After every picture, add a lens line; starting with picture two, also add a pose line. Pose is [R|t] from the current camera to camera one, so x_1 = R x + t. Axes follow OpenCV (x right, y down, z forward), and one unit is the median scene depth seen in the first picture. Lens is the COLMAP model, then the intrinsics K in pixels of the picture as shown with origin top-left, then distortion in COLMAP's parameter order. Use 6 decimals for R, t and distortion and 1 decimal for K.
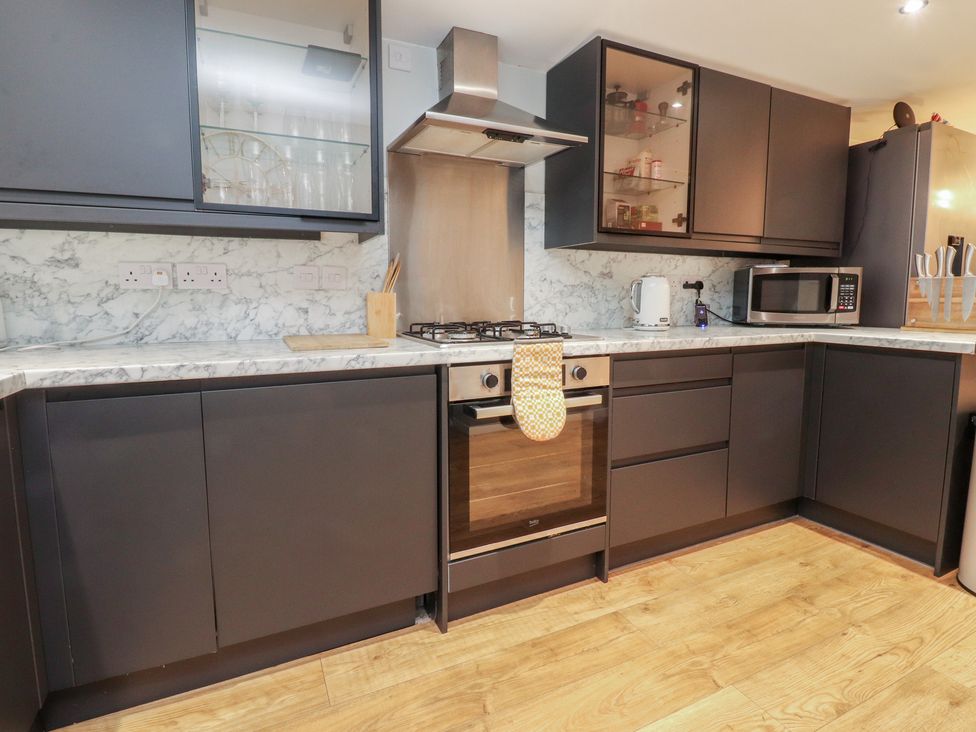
lens RADIAL K [[515.1, 0, 480.6], [0, 515.1, 348.6], [0, 0, 1]] dist [0.002891, -0.013508]
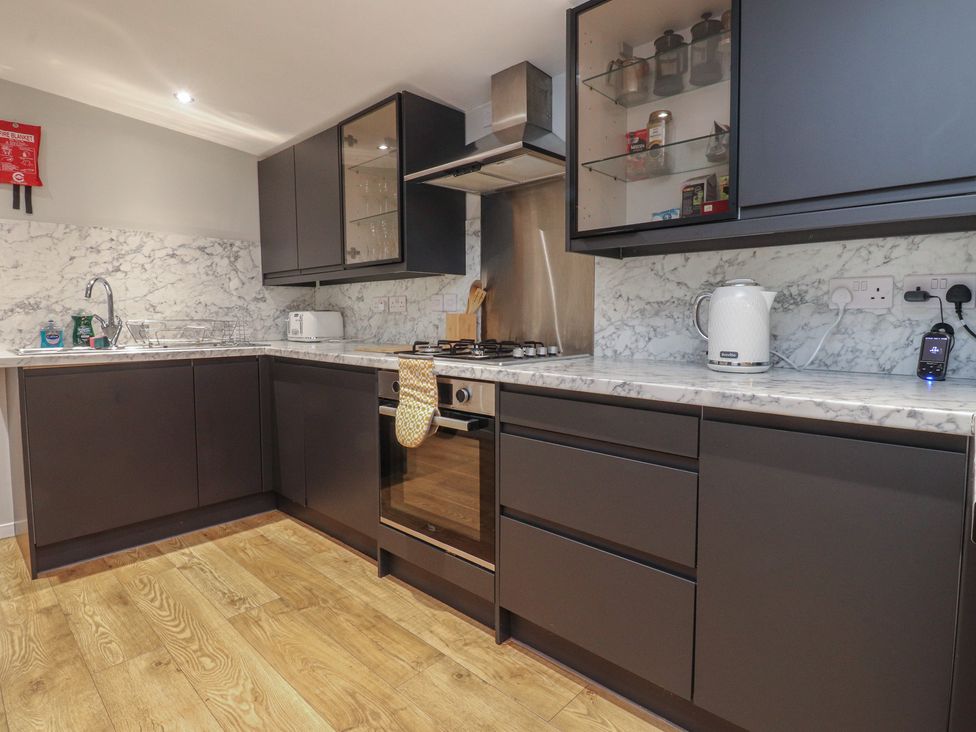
lens RADIAL K [[531.6, 0, 489.0], [0, 531.6, 349.0], [0, 0, 1]] dist [0.003212, -0.014292]
pose [[0.352886, 0.058569, -0.933832, 1.113091], [-0.093727, 0.995232, 0.027001, -0.069662], [0.930960, 0.077997, 0.356693, 0.664336]]
